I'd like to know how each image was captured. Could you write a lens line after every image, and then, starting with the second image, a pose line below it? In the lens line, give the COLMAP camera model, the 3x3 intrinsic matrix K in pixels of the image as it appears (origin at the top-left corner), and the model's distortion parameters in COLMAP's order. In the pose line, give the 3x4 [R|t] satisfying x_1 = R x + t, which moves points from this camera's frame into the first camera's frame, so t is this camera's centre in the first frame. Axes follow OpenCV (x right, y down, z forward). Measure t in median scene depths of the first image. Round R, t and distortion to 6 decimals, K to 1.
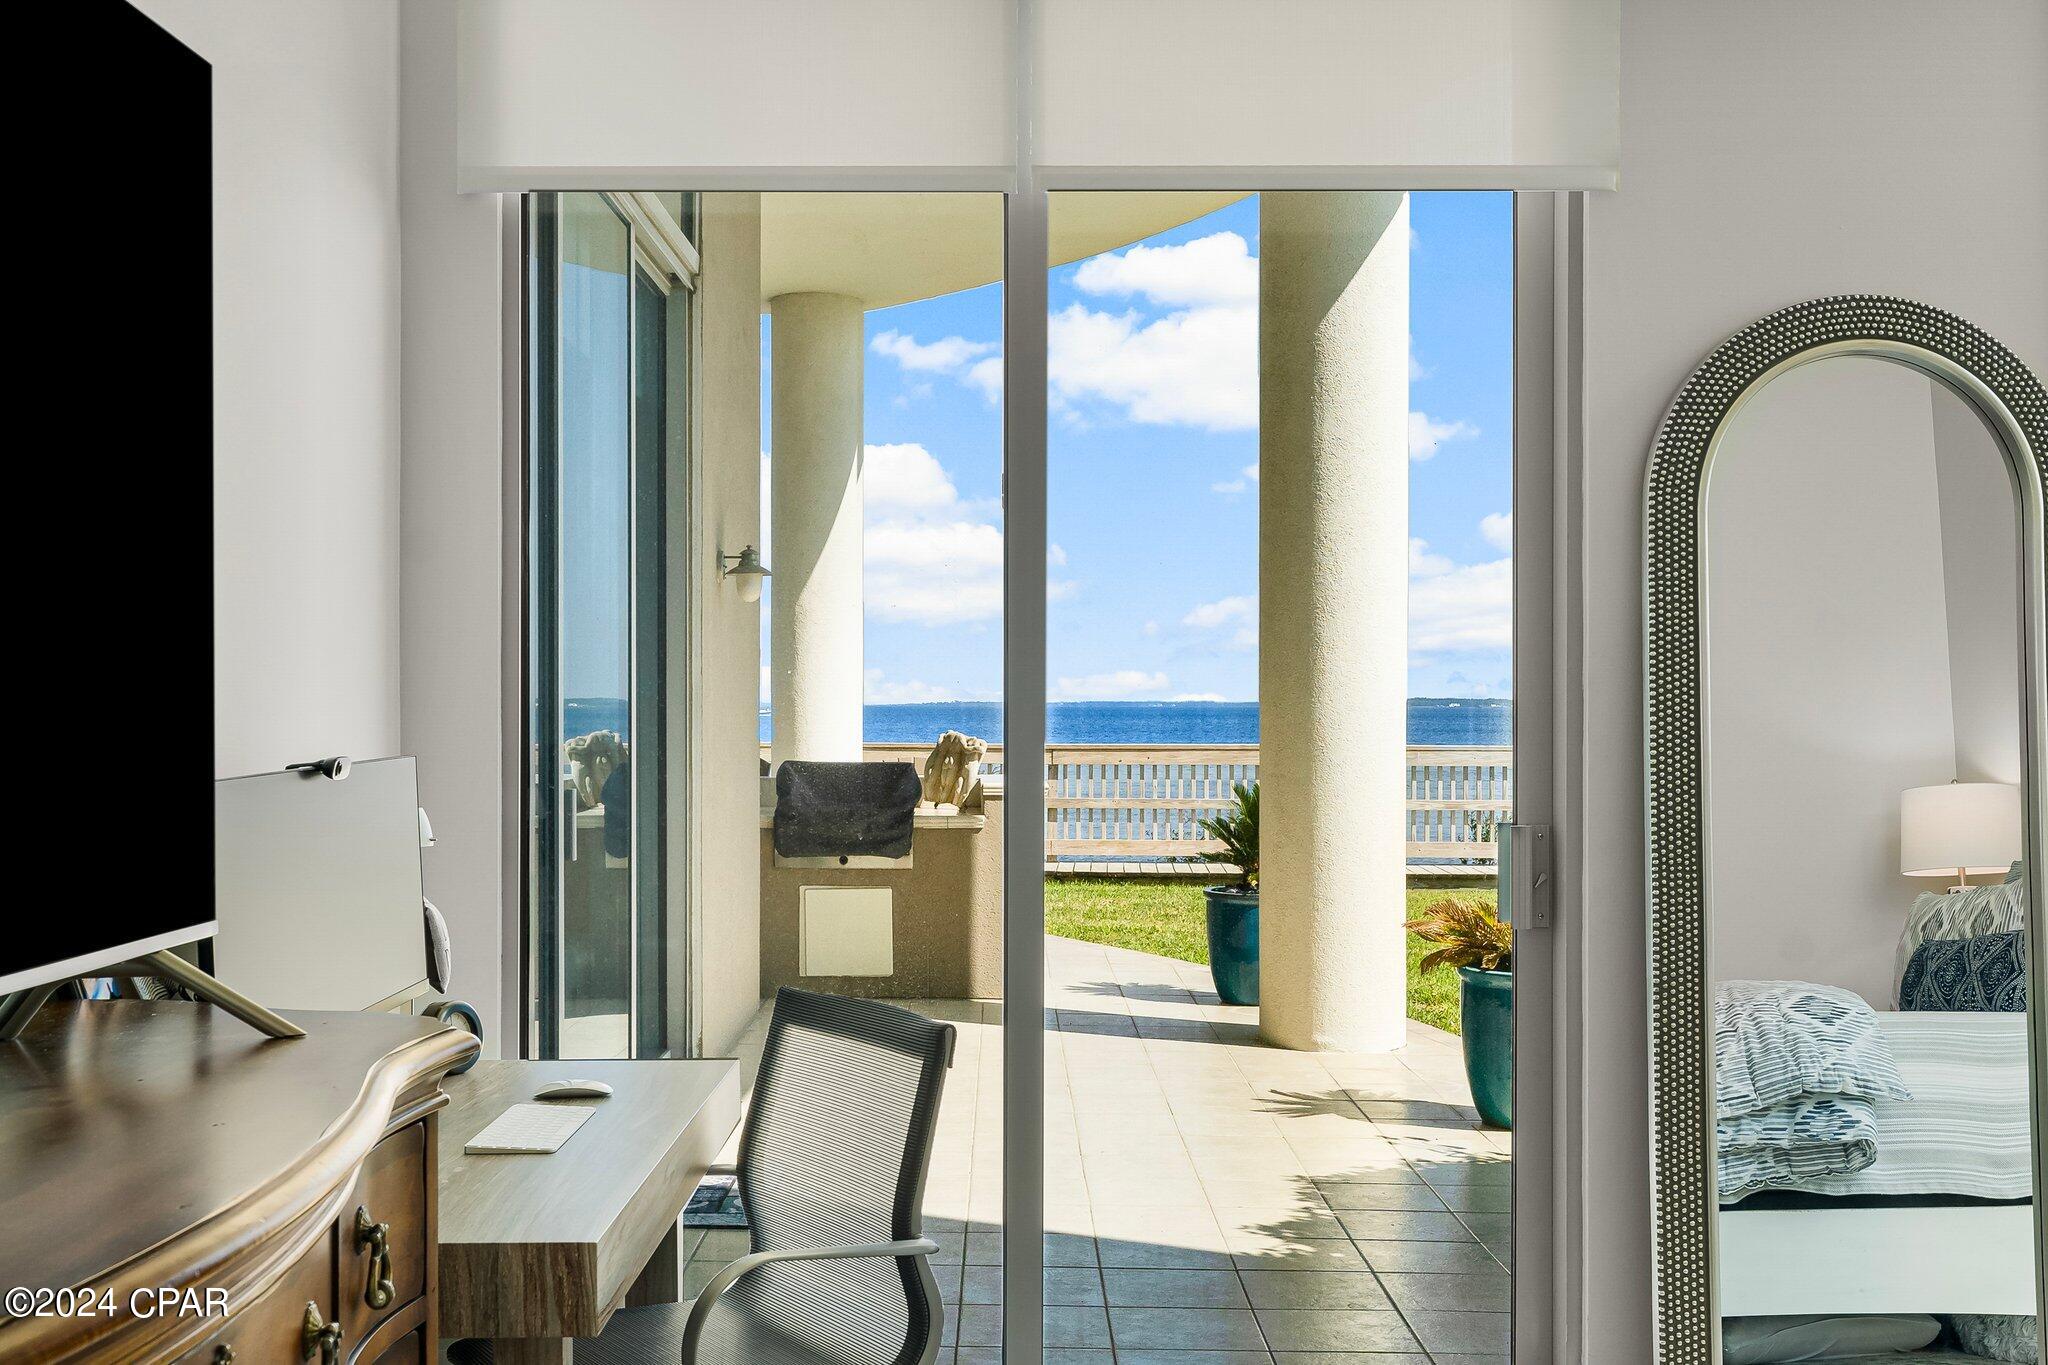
lens RADIAL K [[2096.7, 0, 1024.0], [0, 2096.7, 682.5], [0, 0, 1]] dist [0.010570, 0.017052]
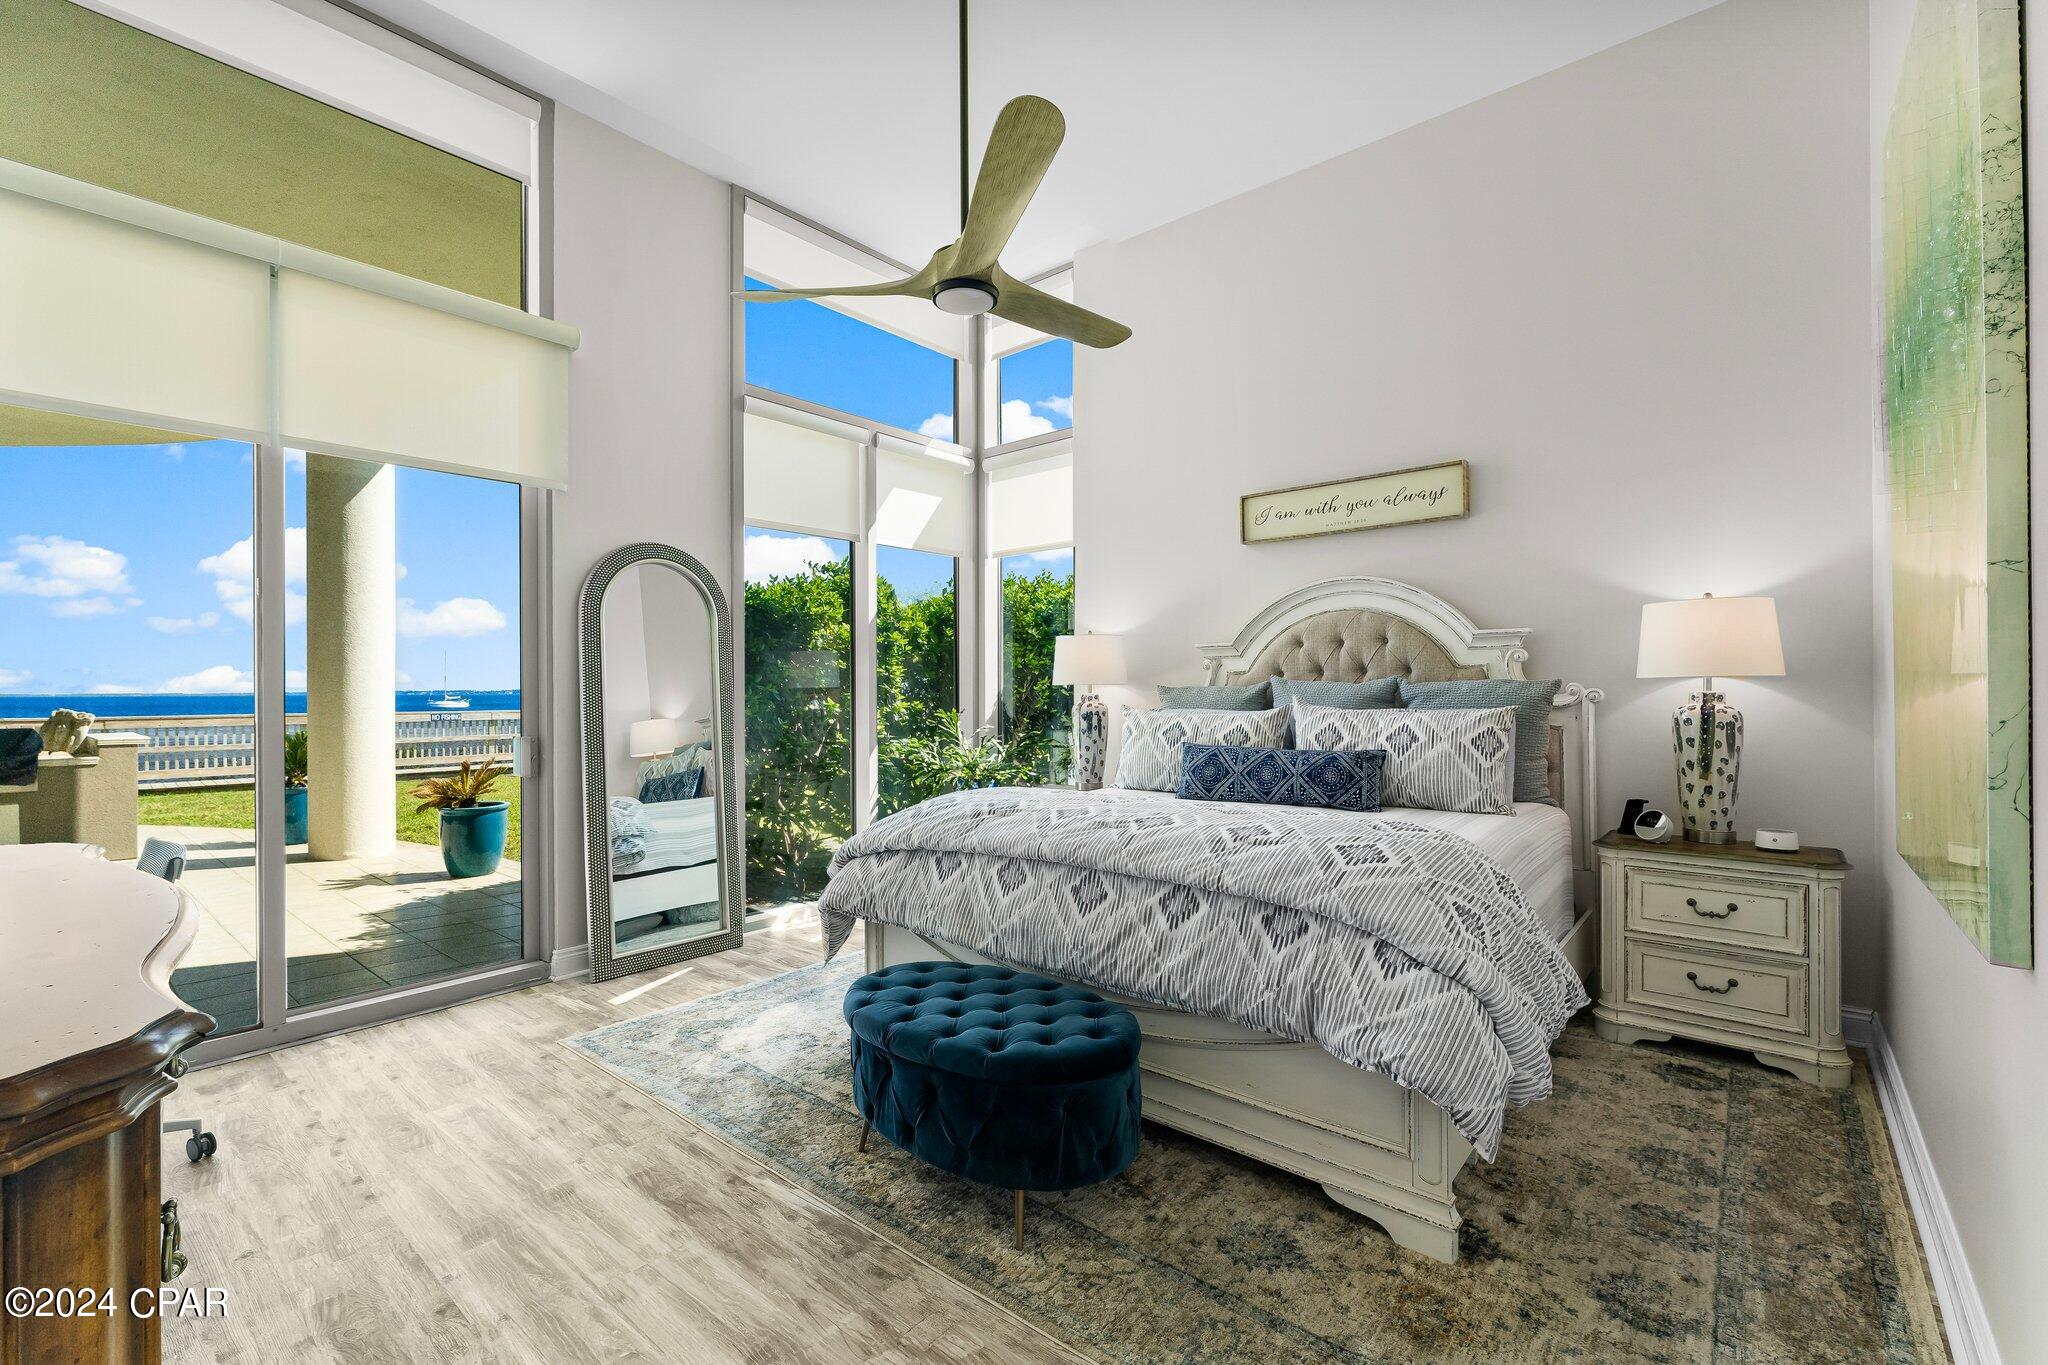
lens RADIAL K [[875.4, 0, 1025.3], [0, 875.4, 687.1], [0, 0, 1]] dist [0.000051, 0.000032]
pose [[0.649726, -0.001761, 0.760167, -0.079745], [-0.002756, 0.999985, 0.004672, -0.000008], [-0.760164, -0.005130, 0.649711, -0.063713]]
